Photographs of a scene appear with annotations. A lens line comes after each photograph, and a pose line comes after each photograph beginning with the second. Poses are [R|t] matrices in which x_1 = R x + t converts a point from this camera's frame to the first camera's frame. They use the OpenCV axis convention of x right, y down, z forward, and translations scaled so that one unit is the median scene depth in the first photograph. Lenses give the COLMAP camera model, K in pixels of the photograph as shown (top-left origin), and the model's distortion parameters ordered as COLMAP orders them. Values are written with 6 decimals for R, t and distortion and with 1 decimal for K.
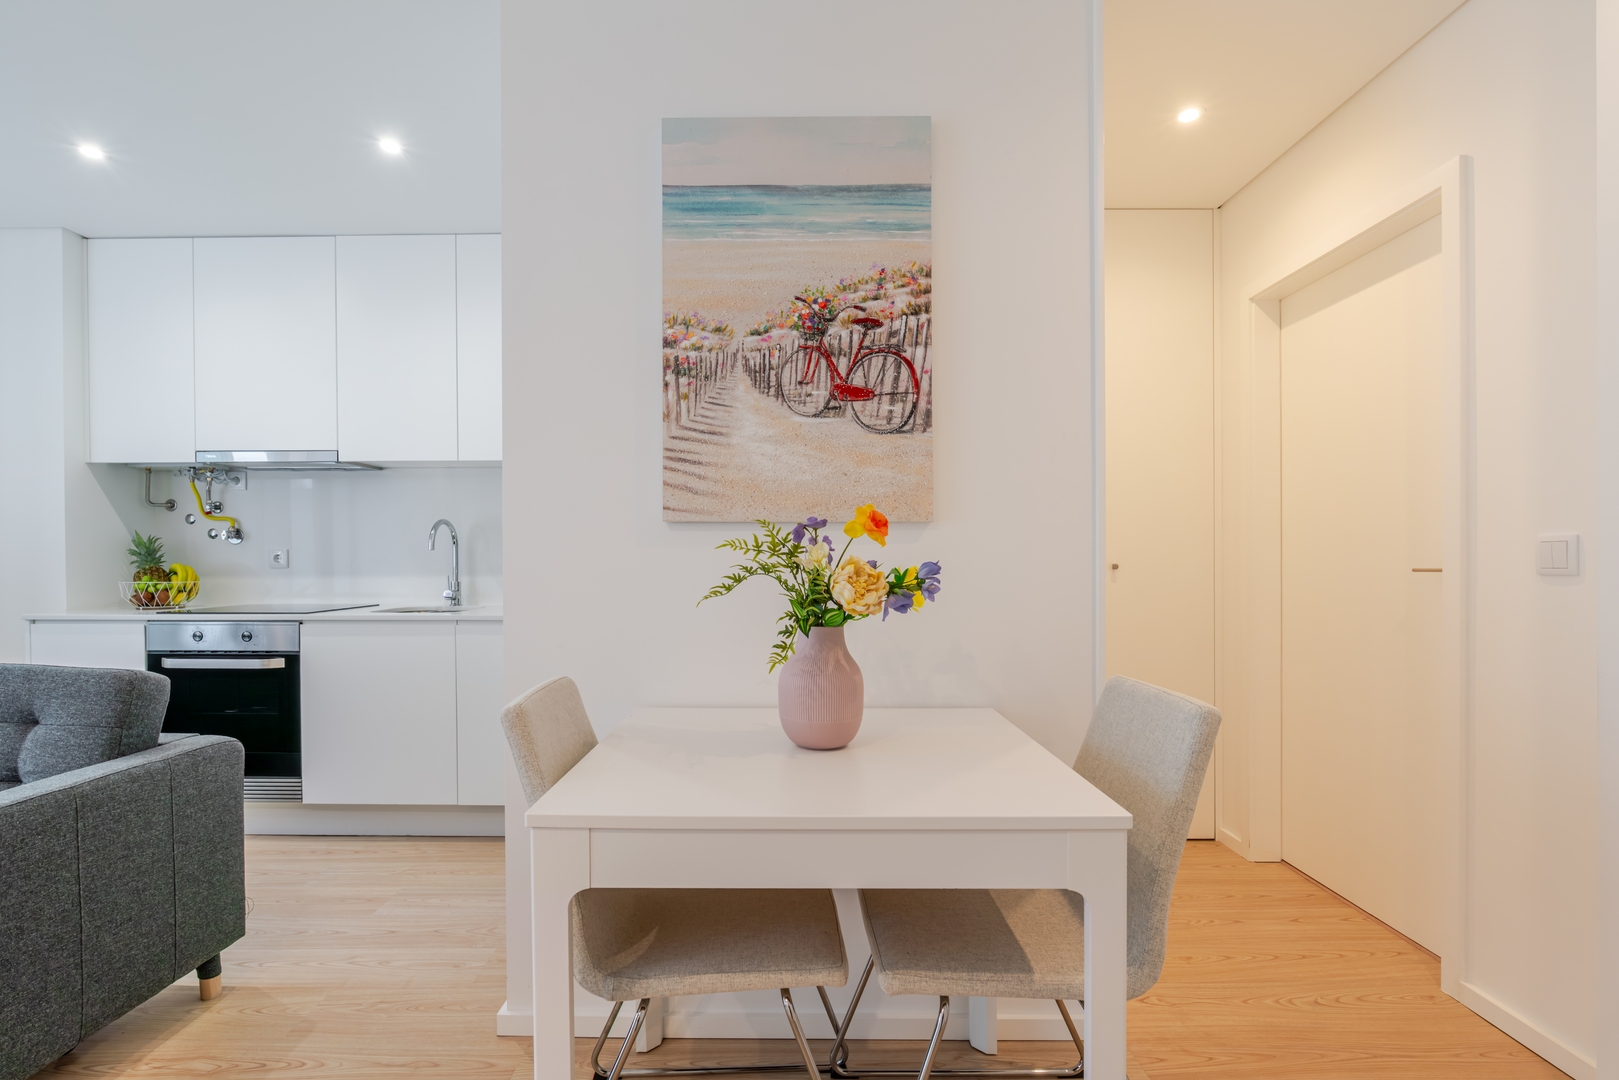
lens RADIAL K [[748.5, 0, 771.7], [0, 748.5, 568.3], [0, 0, 1]] dist [0.002053, 0.000692]
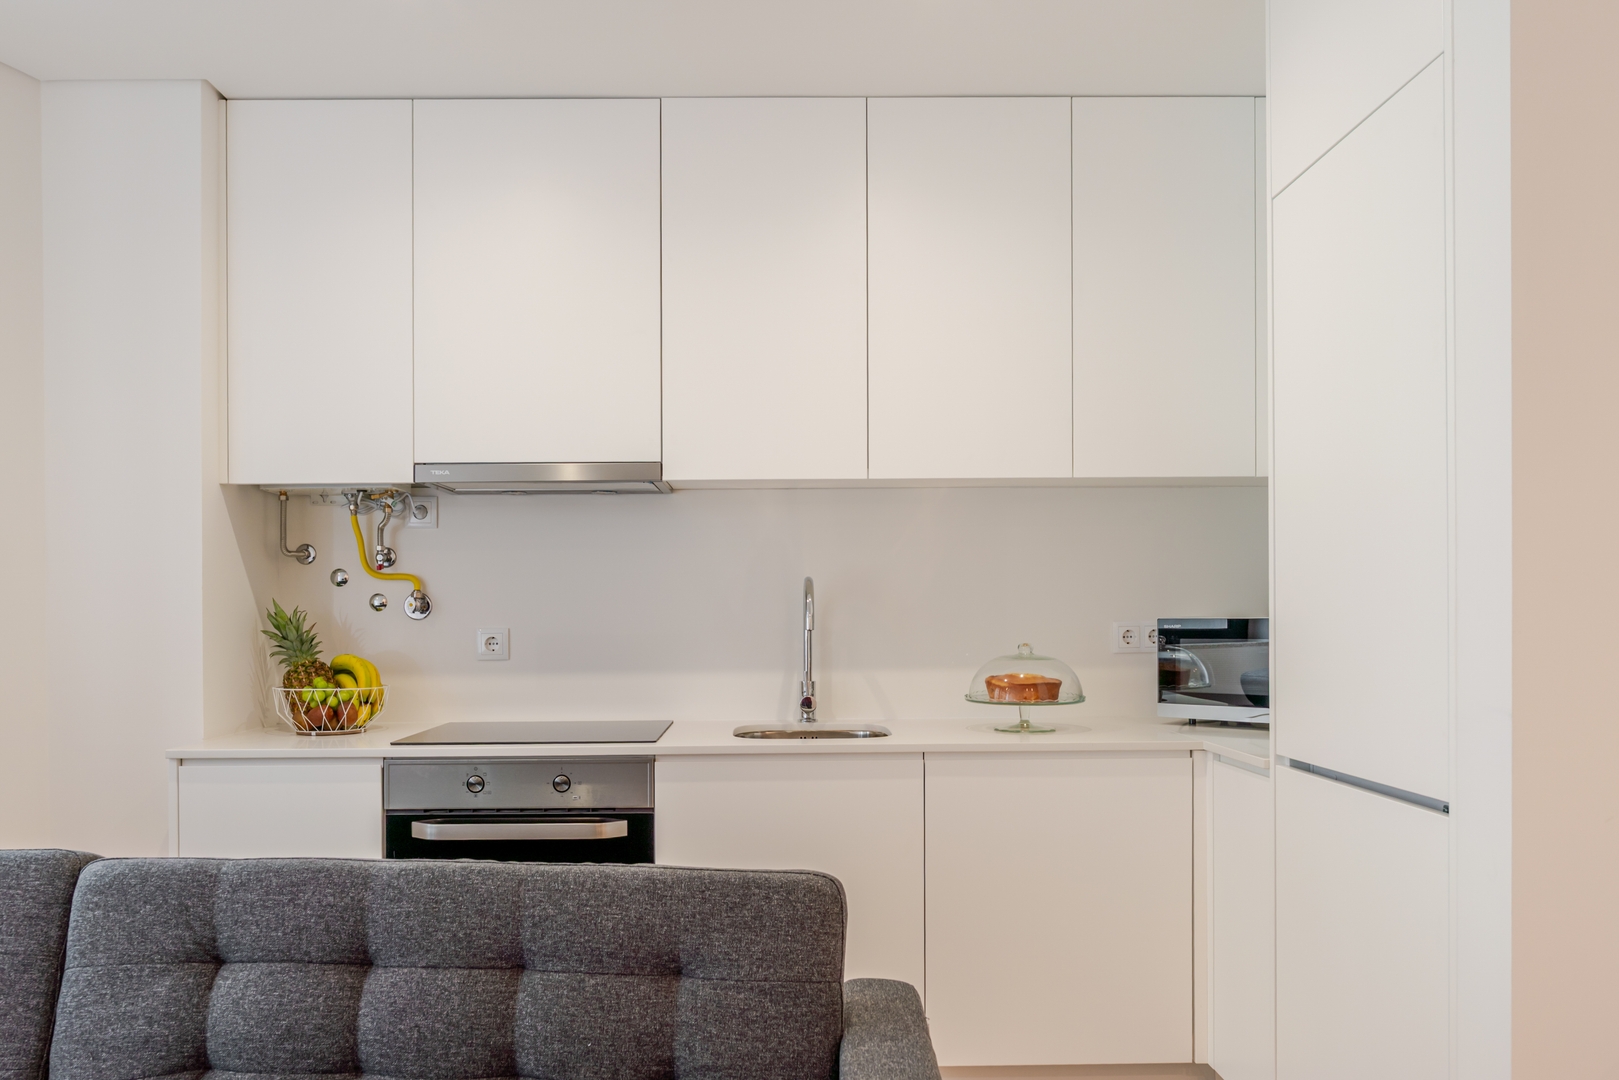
lens RADIAL K [[1182.8, 0, 821.3], [0, 1182.8, 629.0], [0, 0, 1]] dist [0.001245, 0.004215]
pose [[0.999292, -0.006311, 0.037090, -0.460818], [0.006283, 0.999980, 0.000878, -0.025434], [-0.037095, -0.000644, 0.999312, 0.062440]]
